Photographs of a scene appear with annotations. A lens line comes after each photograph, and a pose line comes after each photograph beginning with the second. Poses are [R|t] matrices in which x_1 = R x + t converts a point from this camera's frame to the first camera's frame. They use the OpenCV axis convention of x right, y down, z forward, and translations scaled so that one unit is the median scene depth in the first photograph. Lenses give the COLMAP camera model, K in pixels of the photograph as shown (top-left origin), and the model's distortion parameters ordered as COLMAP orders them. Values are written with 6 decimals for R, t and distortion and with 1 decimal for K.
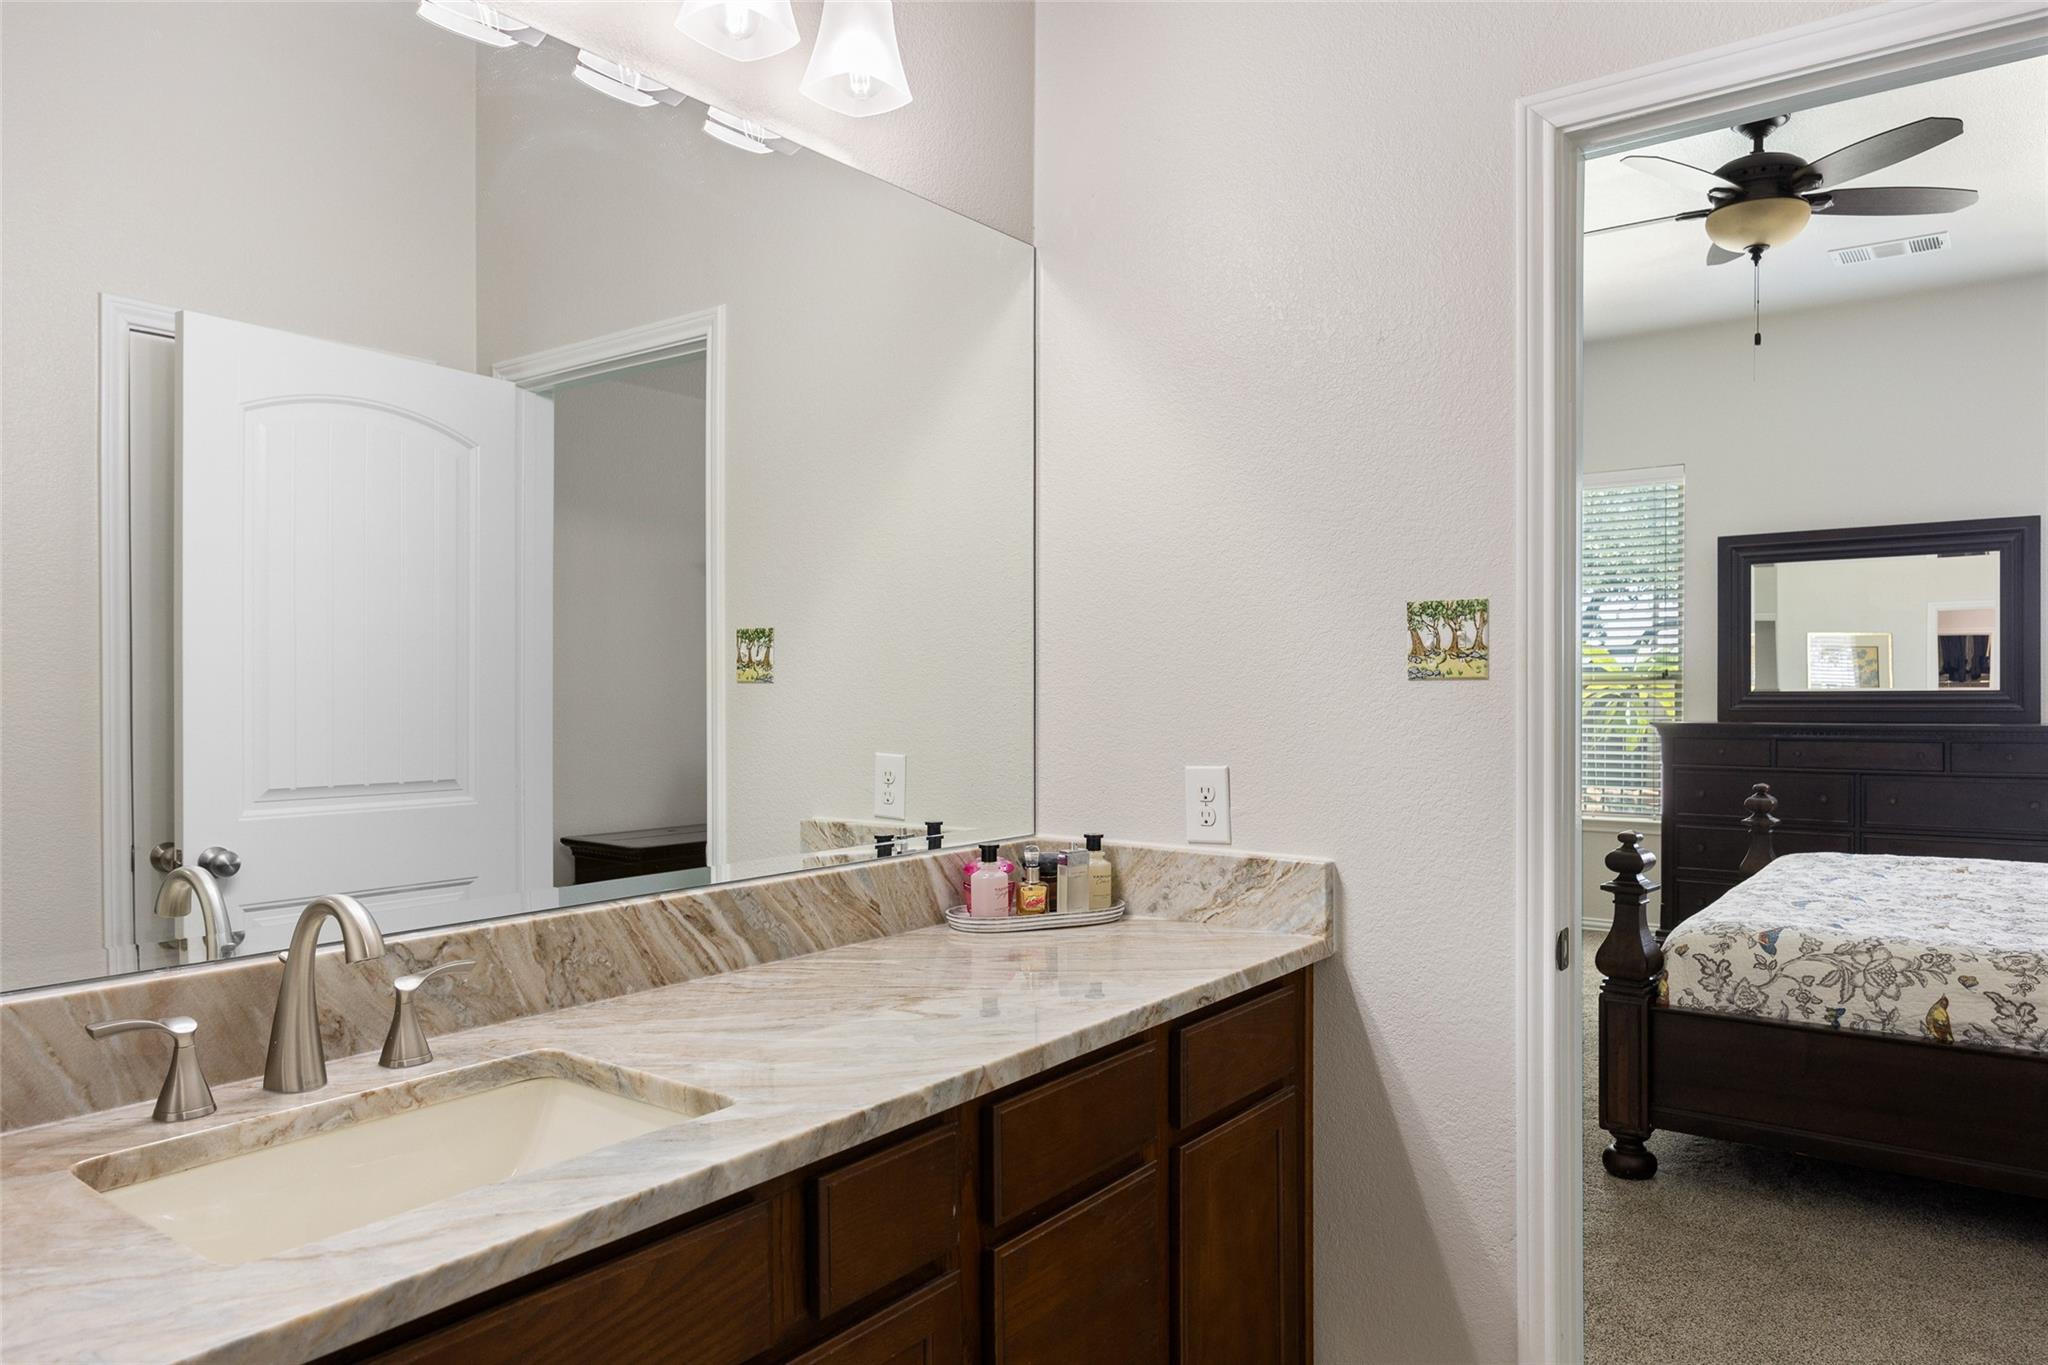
lens RADIAL K [[1317.1, 0, 1029.7], [0, 1317.1, 708.1], [0, 0, 1]] dist [-0.004766, -0.000461]
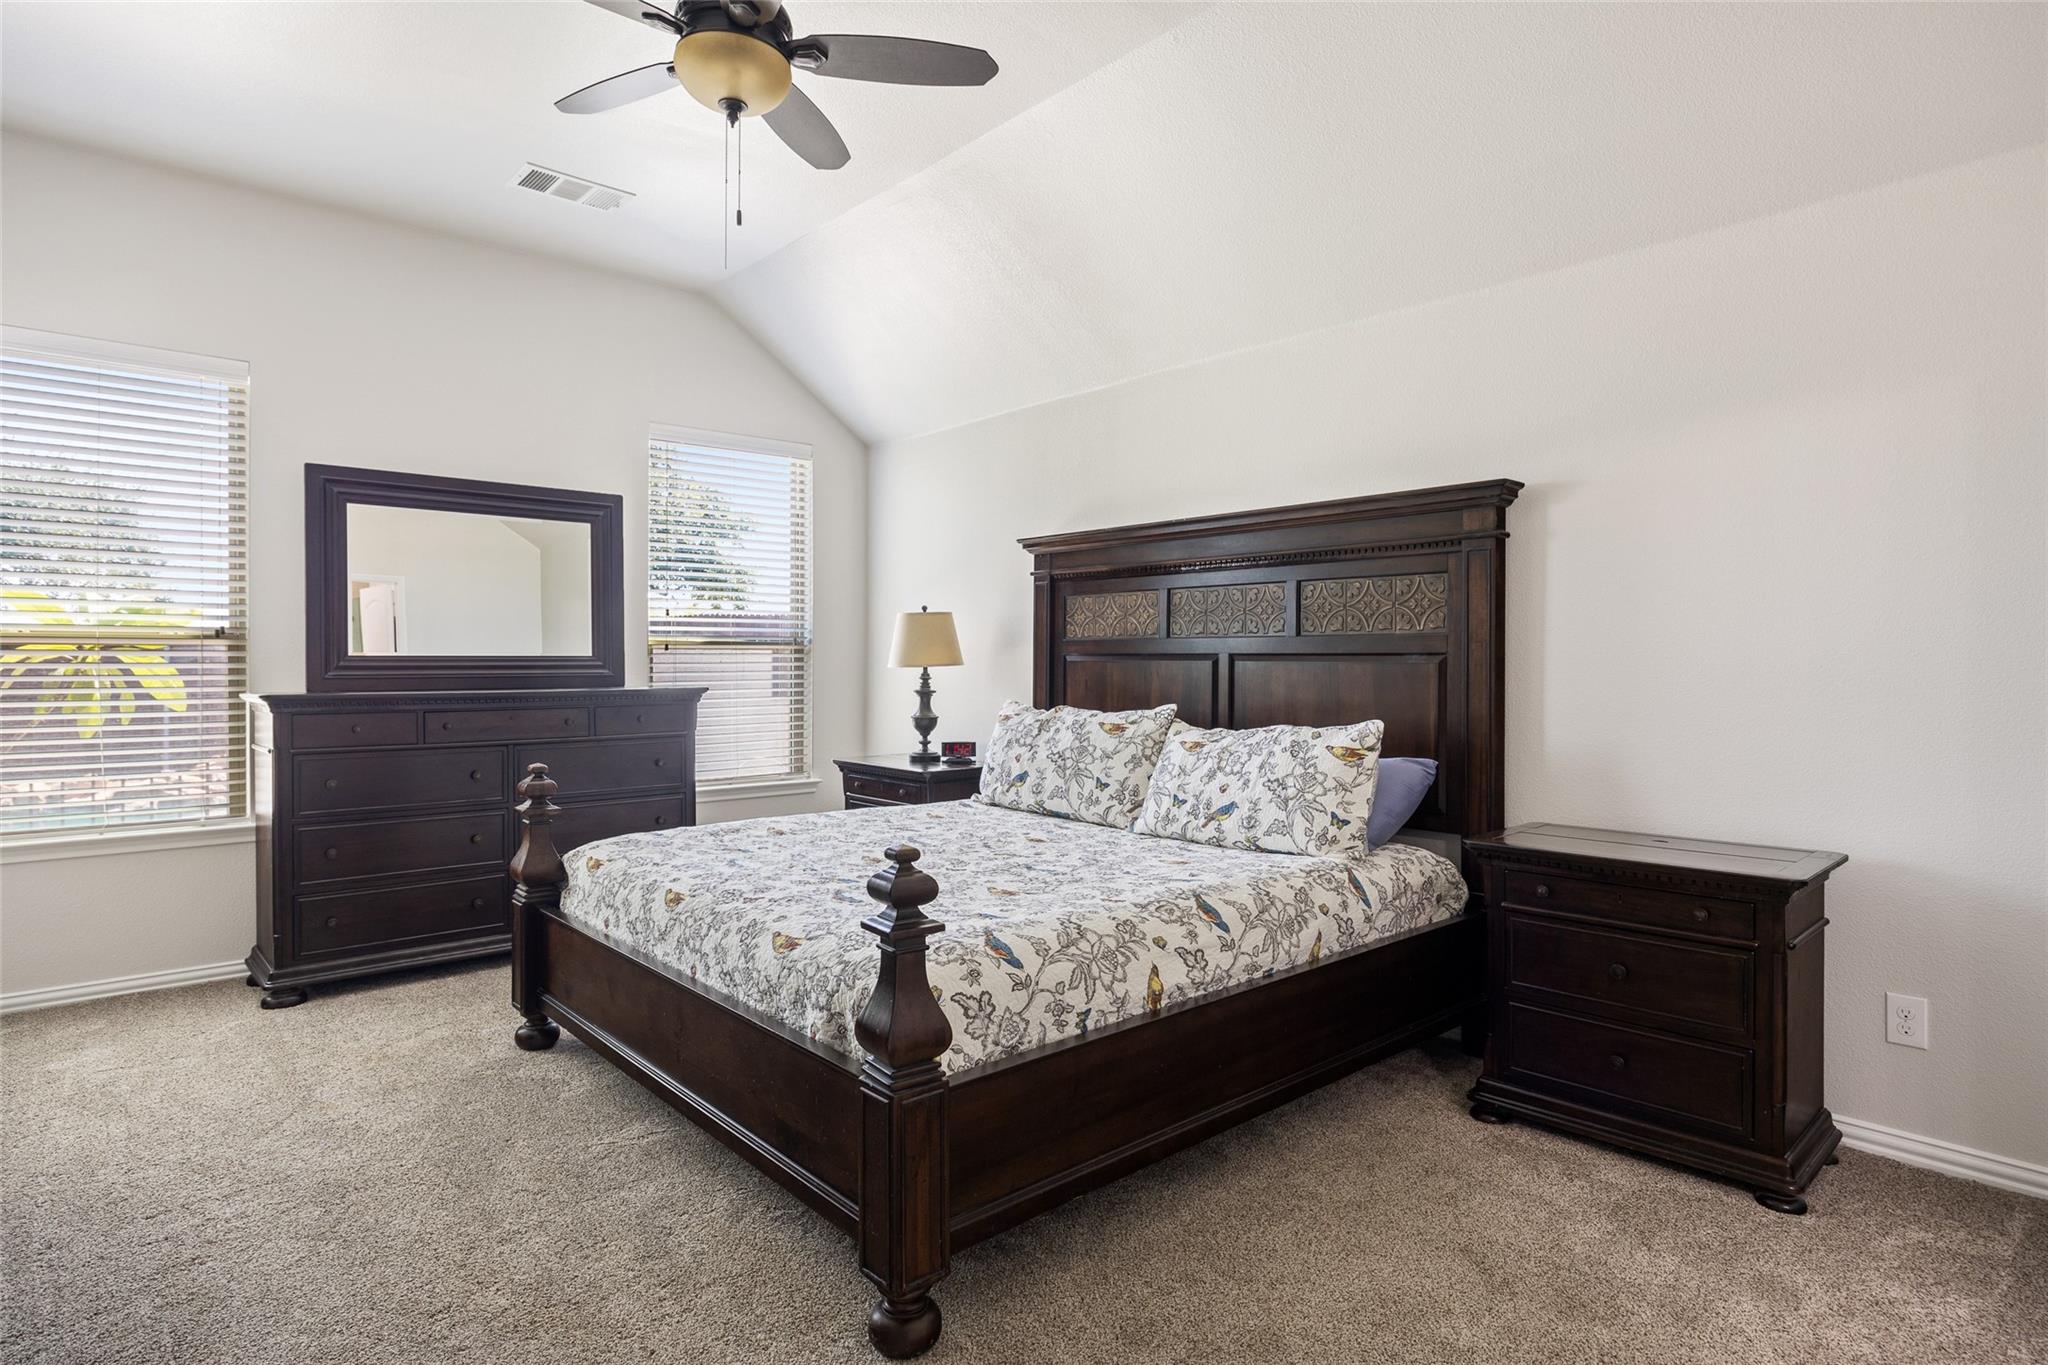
lens RADIAL K [[1089.8, 0, 1045.1], [0, 1089.8, 669.2], [0, 0, 1]] dist [-0.002431, -0.000469]
pose [[0.182878, 0.000177, 0.983136, -0.102501], [0.010533, 0.999942, -0.002140, 0.004768], [-0.983079, 0.010747, 0.182866, 0.940883]]
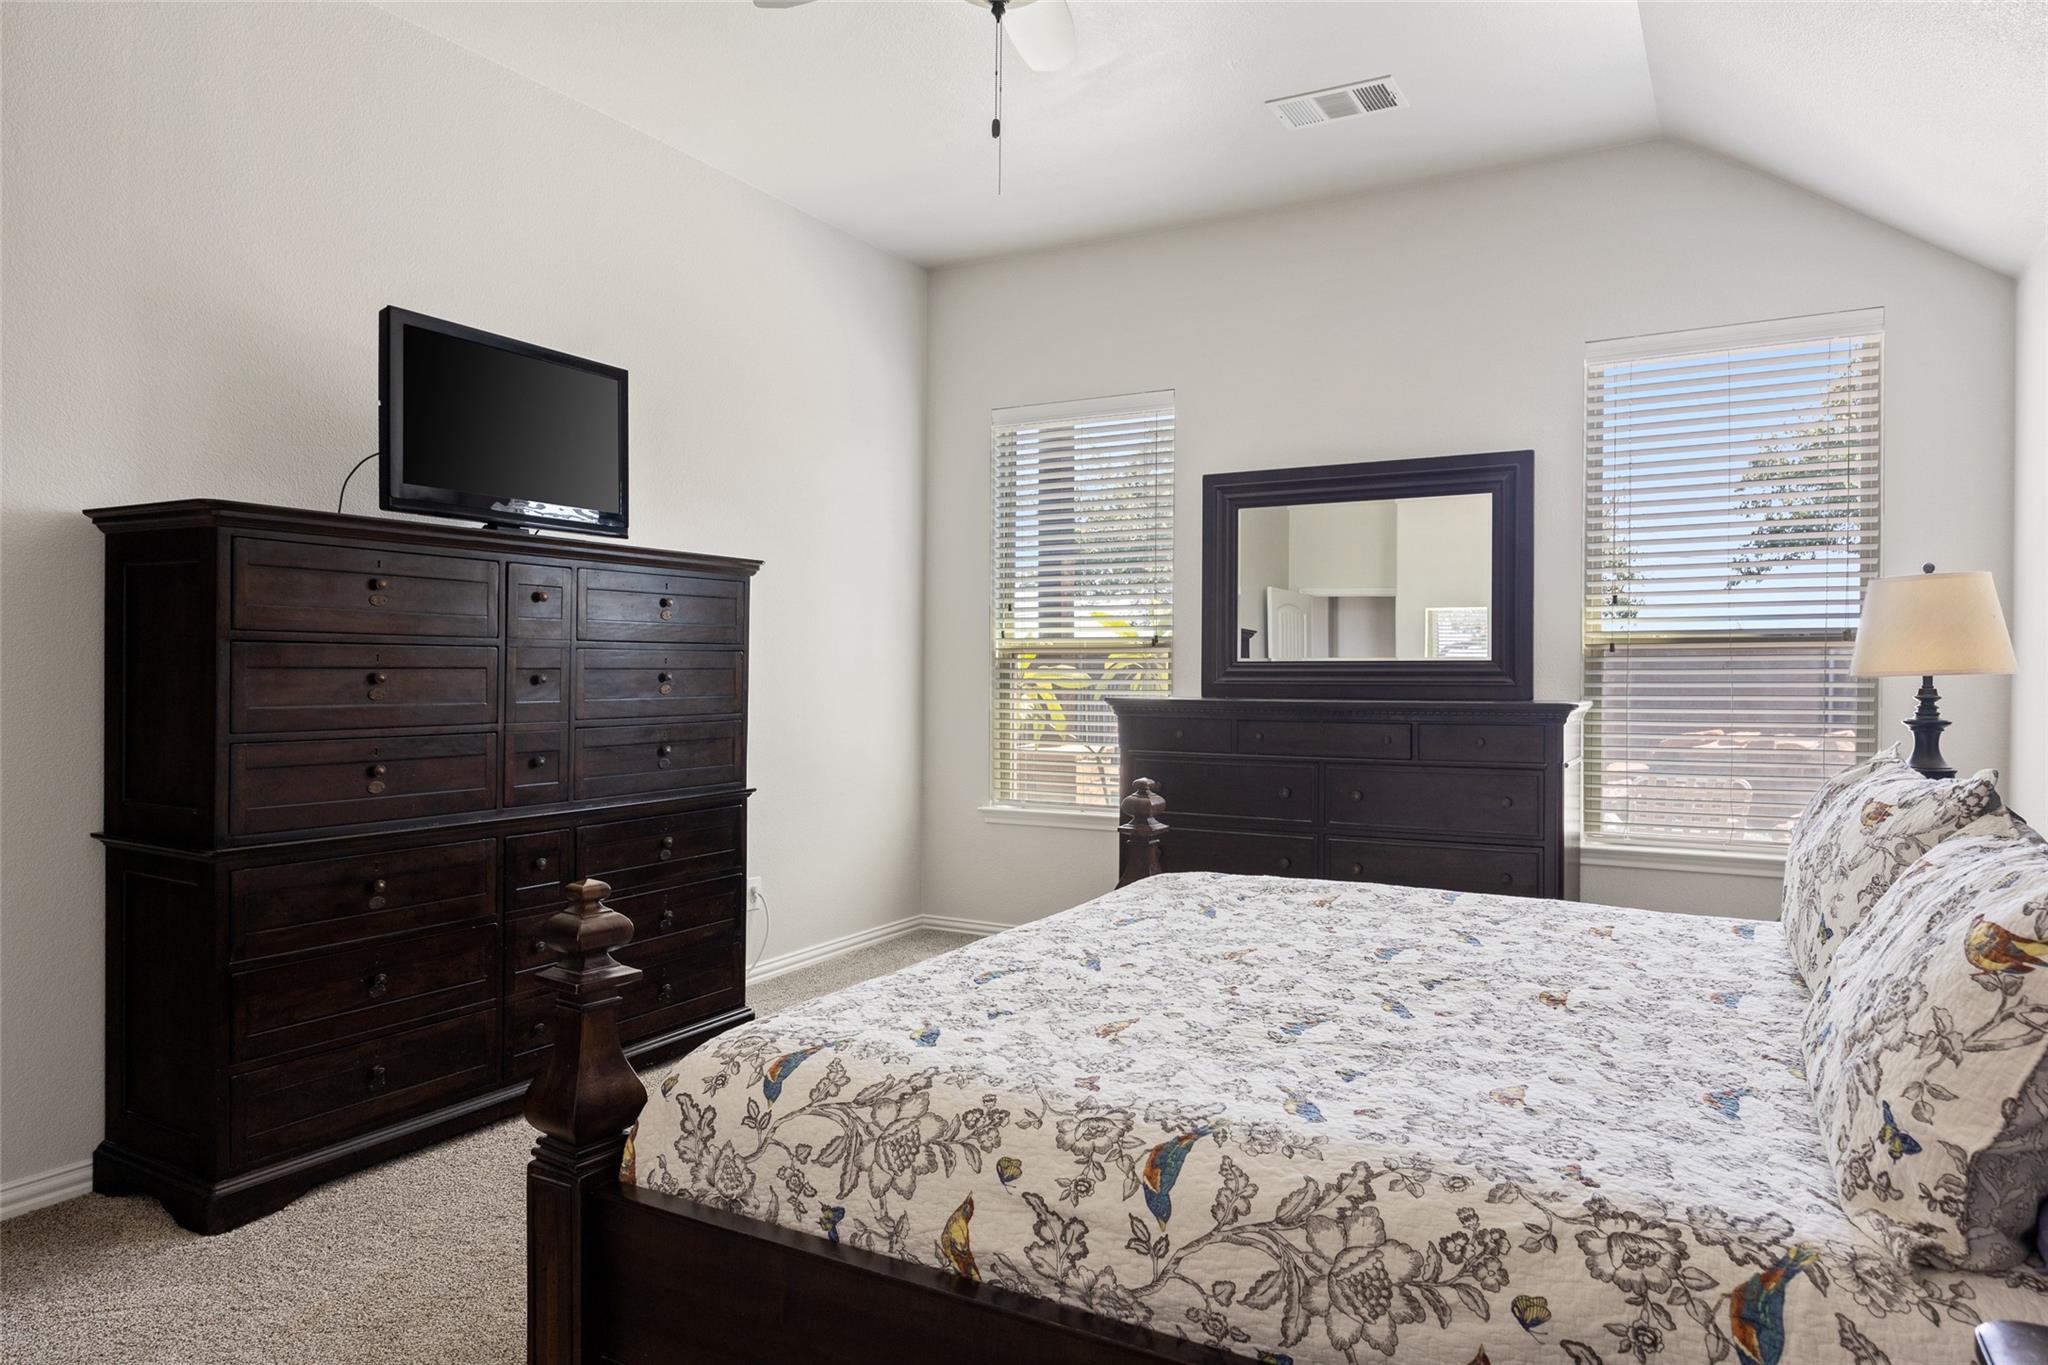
lens RADIAL K [[1270.0, 0, 1022.8], [0, 1270.0, 676.3], [0, 0, 1]] dist [-0.005752, -0.000454]
pose [[0.990573, 0.006913, 0.136810, 0.652052], [-0.005975, 0.999956, -0.007269, 0.007405], [-0.136854, 0.006383, 0.990571, 0.480275]]
